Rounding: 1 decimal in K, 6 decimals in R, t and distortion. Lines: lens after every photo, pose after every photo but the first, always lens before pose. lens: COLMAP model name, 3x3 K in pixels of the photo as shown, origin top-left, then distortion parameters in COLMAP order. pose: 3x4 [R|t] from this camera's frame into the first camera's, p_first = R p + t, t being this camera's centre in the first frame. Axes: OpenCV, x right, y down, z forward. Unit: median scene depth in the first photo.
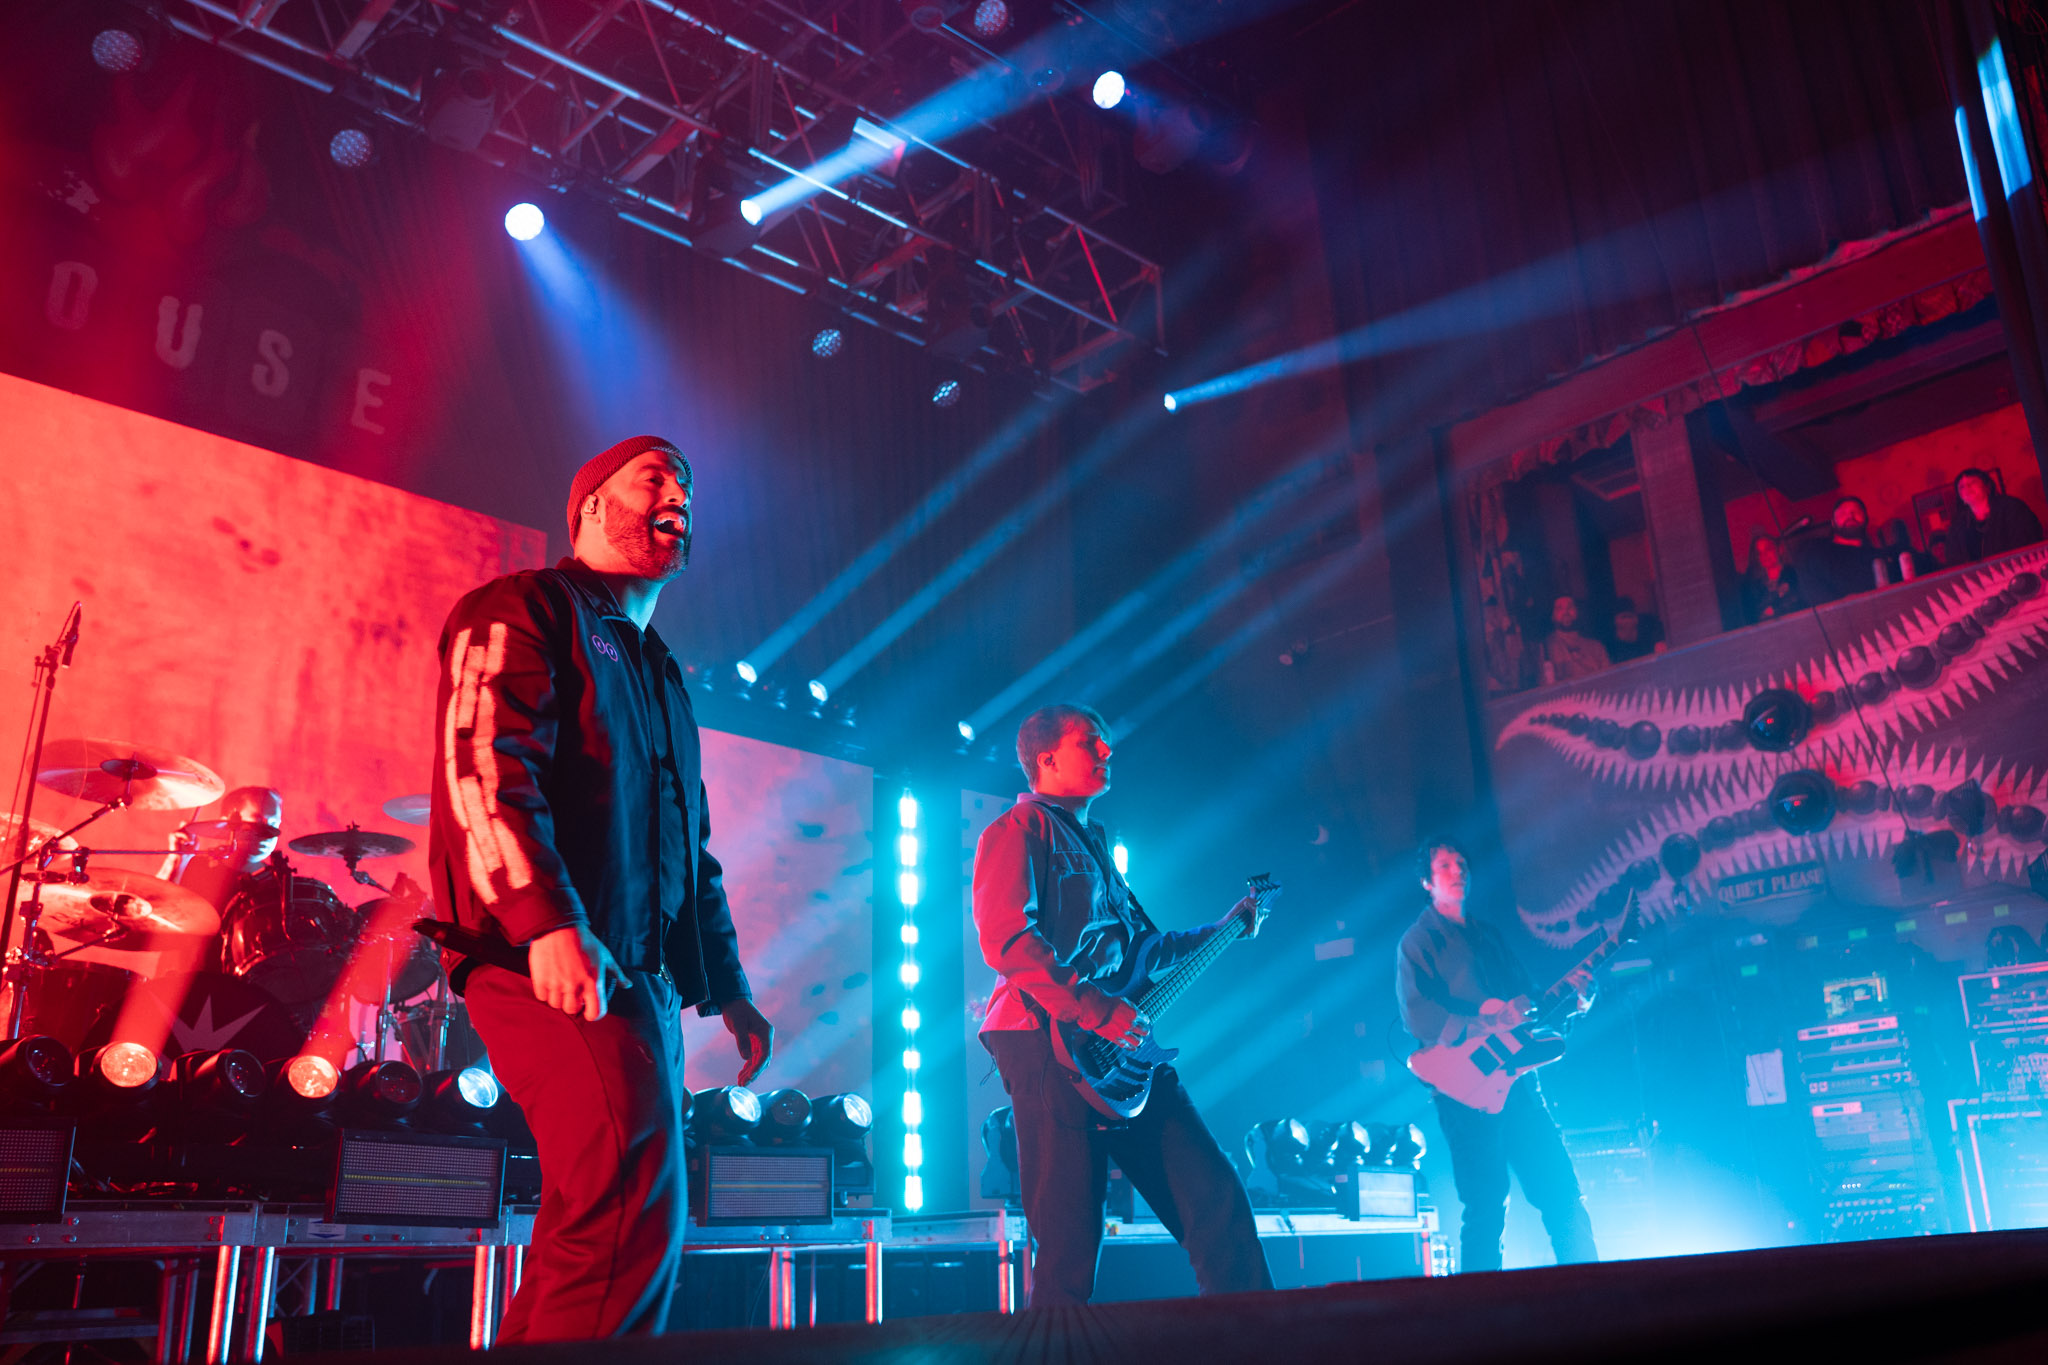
lens RADIAL K [[1670.7, 0, 1035.8], [0, 1670.7, 687.8], [0, 0, 1]] dist [-0.116559, 0.092482]
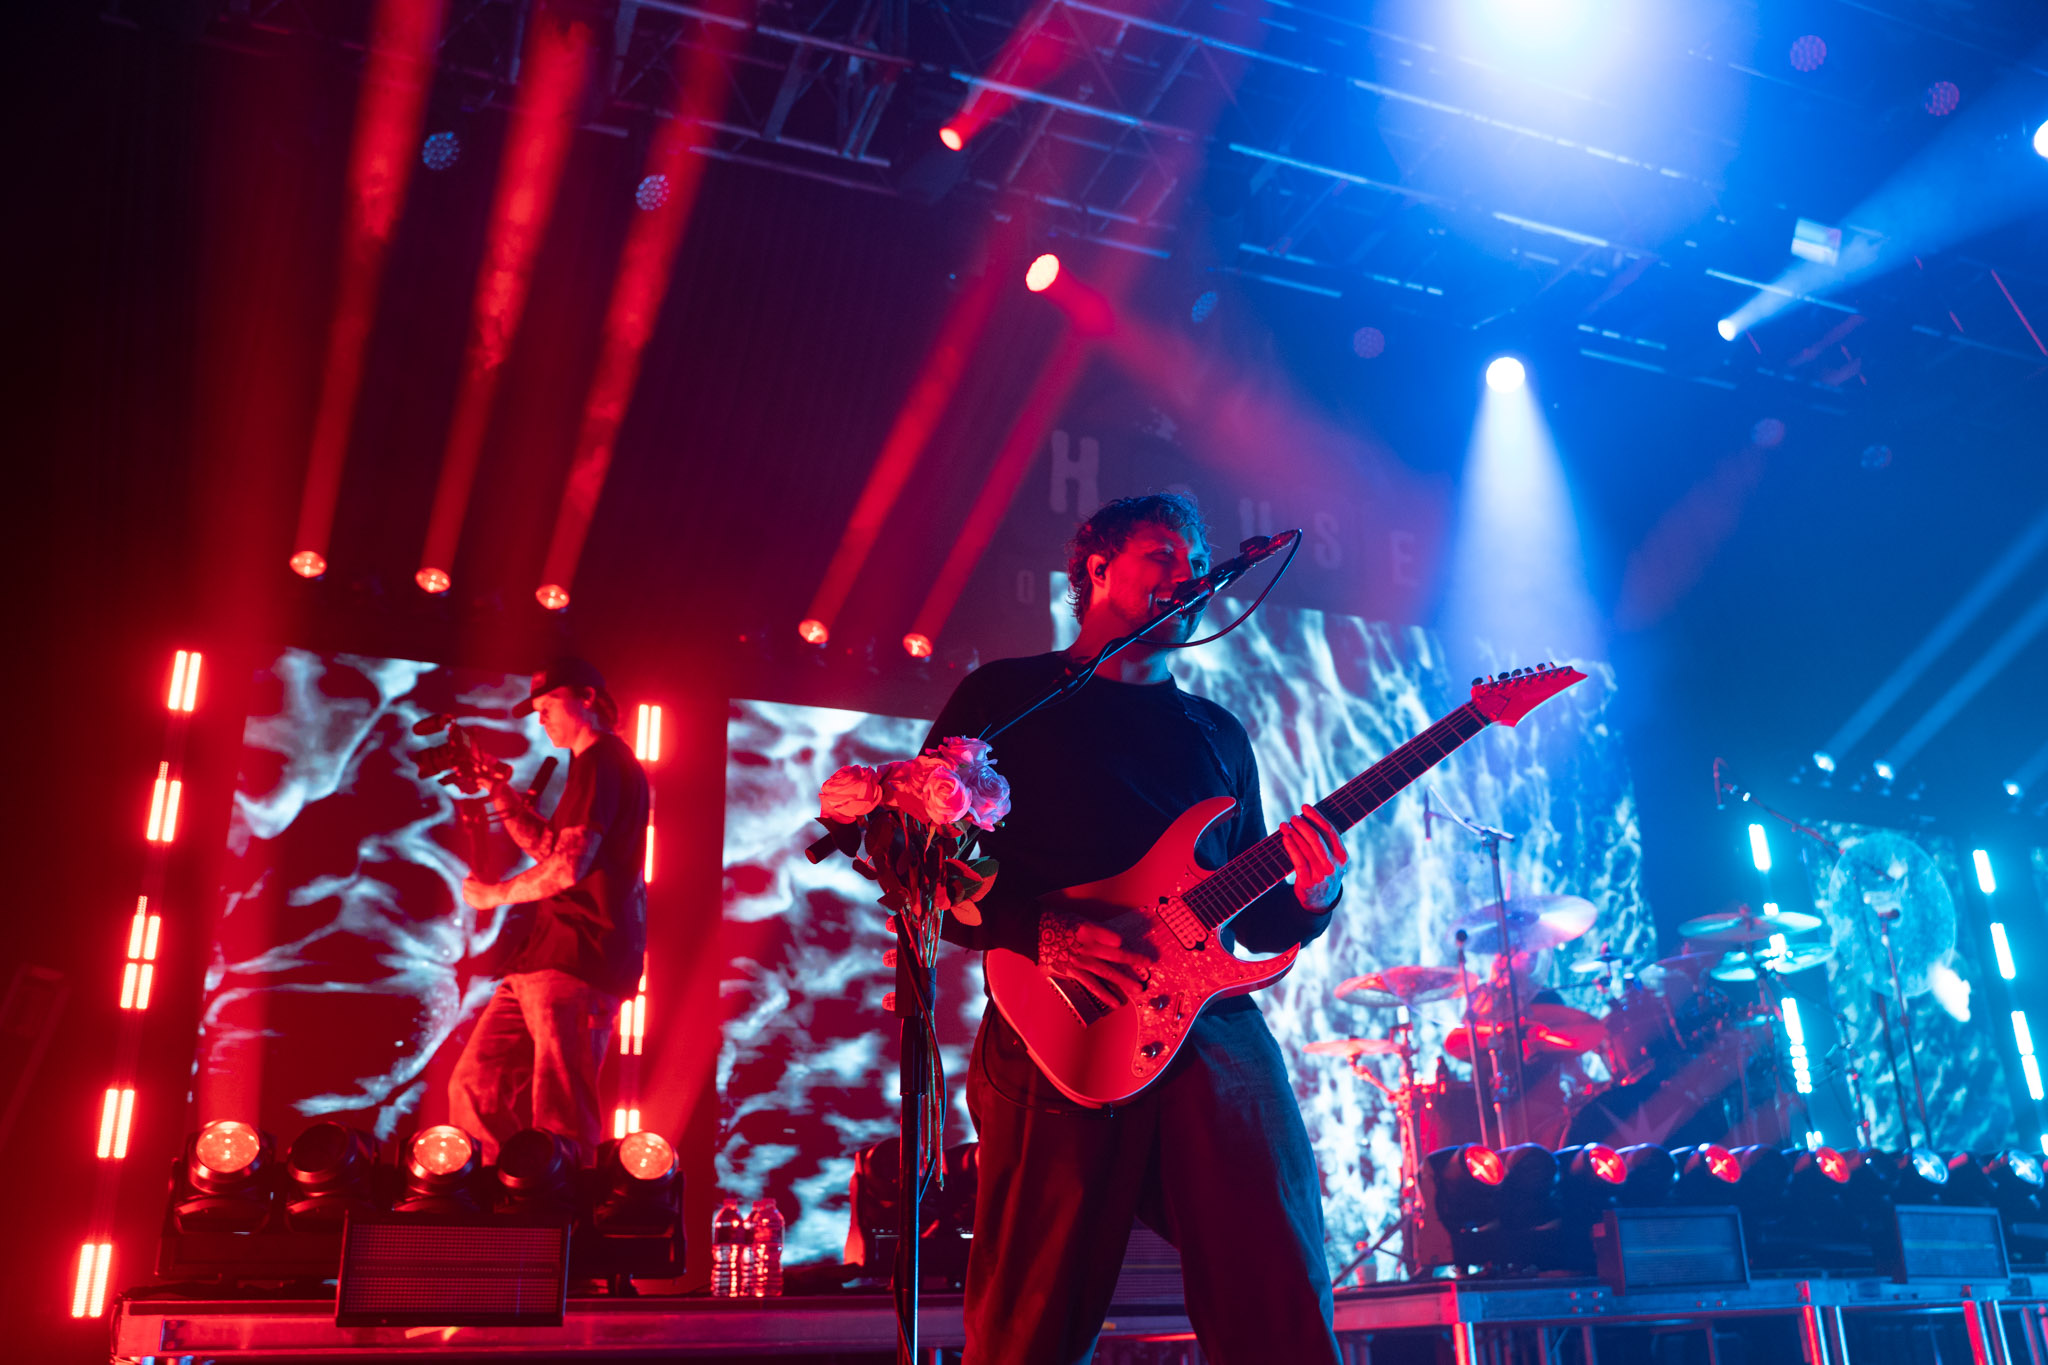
lens RADIAL K [[1773.5, 0, 1024.6], [0, 1773.5, 645.6], [0, 0, 1]] dist [-0.006206, -0.006616]
pose [[0.939413, -0.129764, -0.317276, -0.136022], [0.117739, 0.991415, -0.056874, -0.038209], [0.321933, 0.016072, 0.946626, -0.122424]]
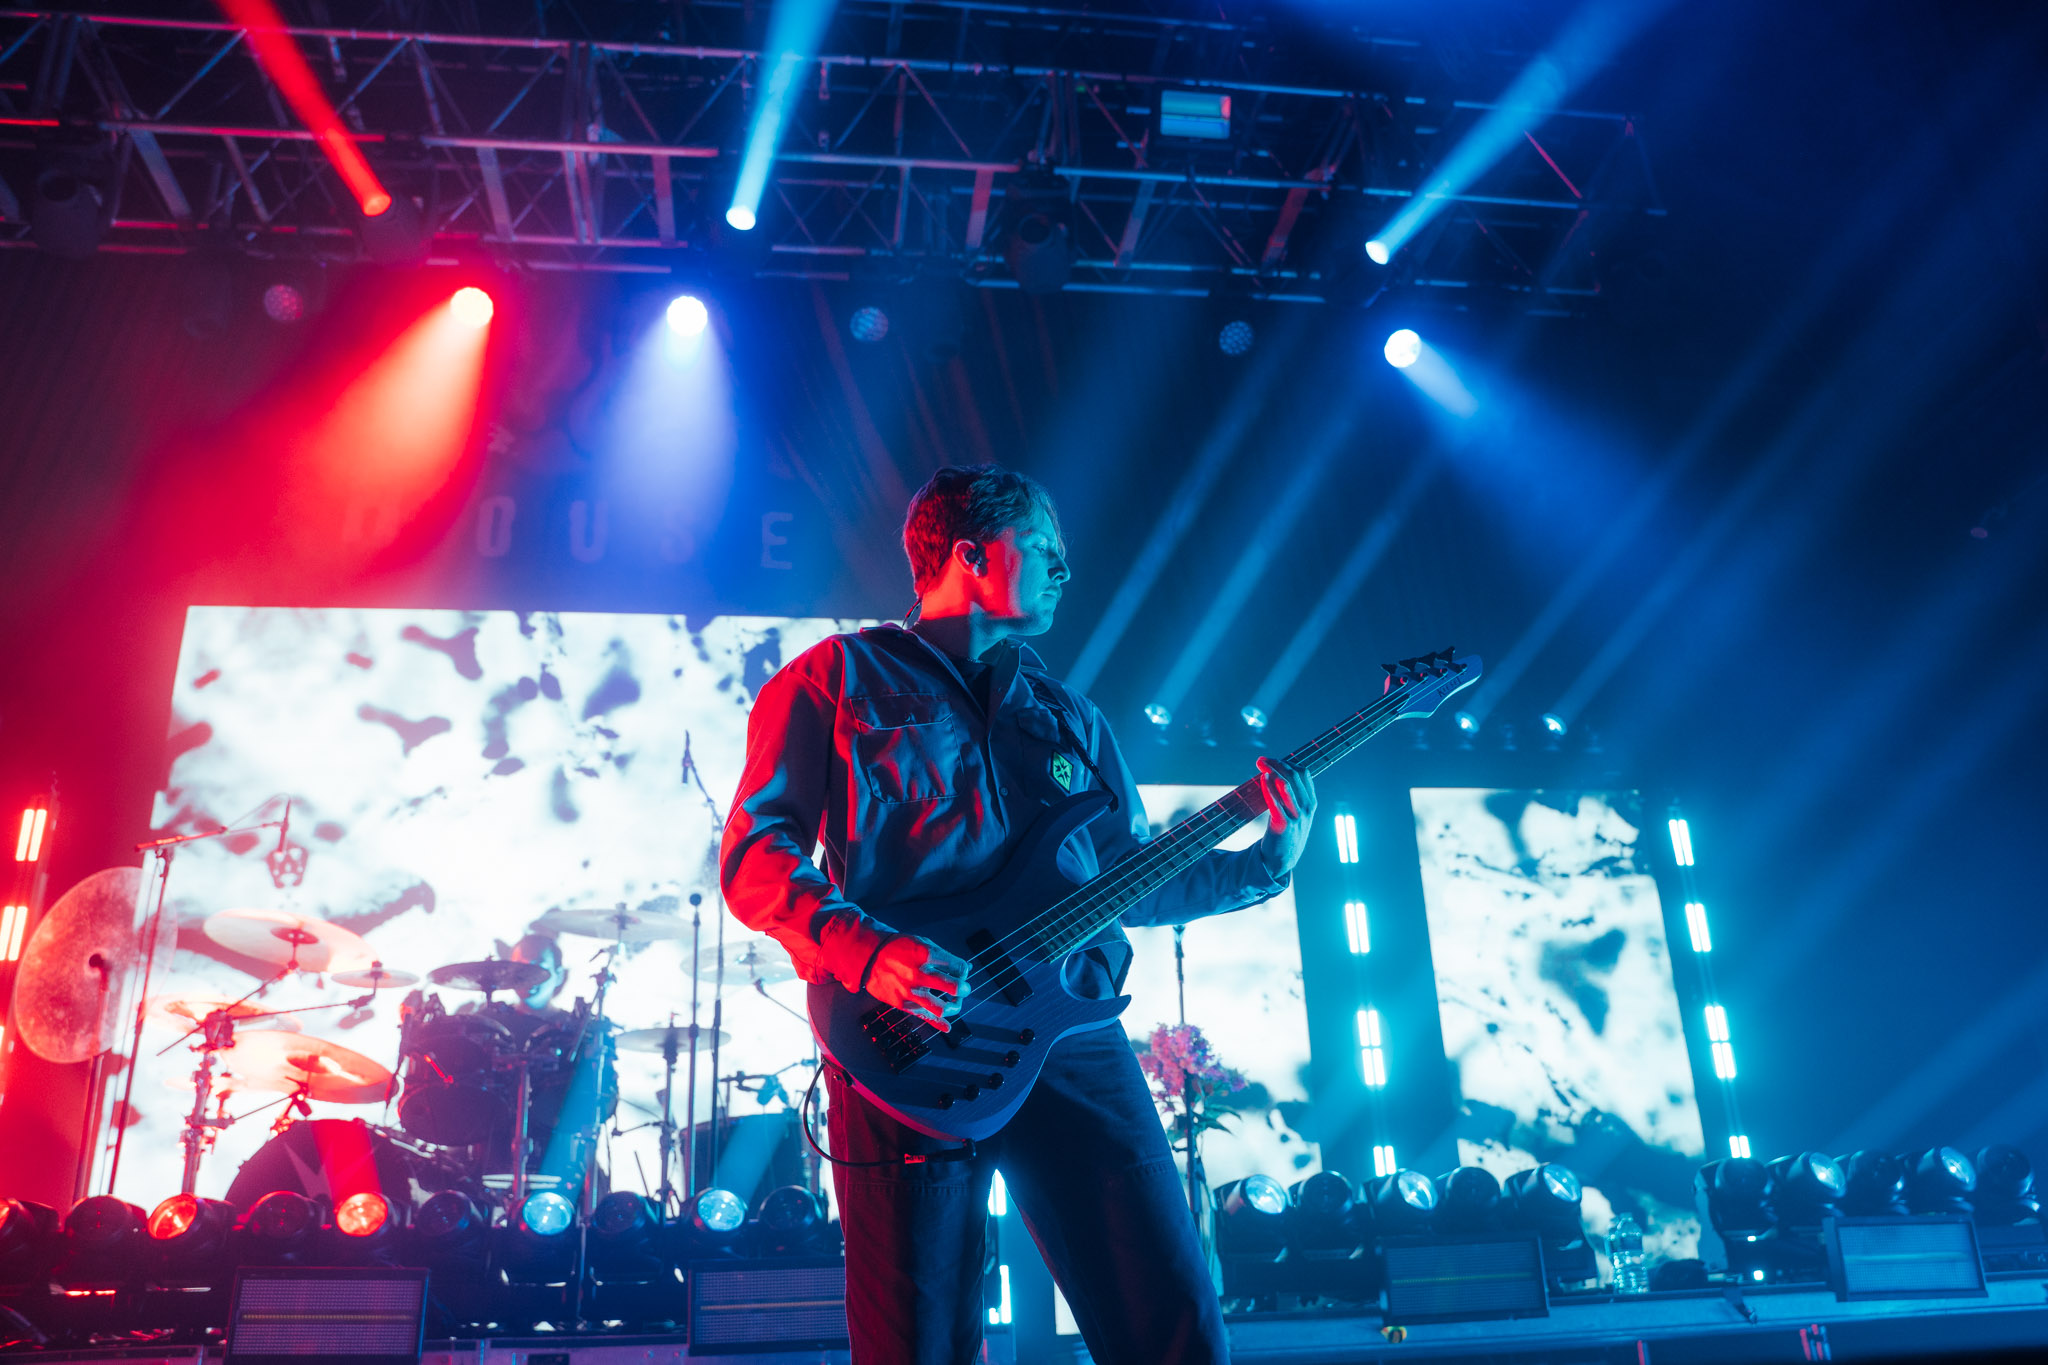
lens RADIAL K [[1662.1, 0, 1022.7], [0, 1662.1, 766.4], [0, 0, 1]] dist [-0.183360, 0.143319]
pose [[0.814937, -0.213331, -0.538857, 0.159129], [0.206383, 0.975659, -0.074136, 0.045087], [0.541556, -0.050795, 0.839129, 0.145086]]
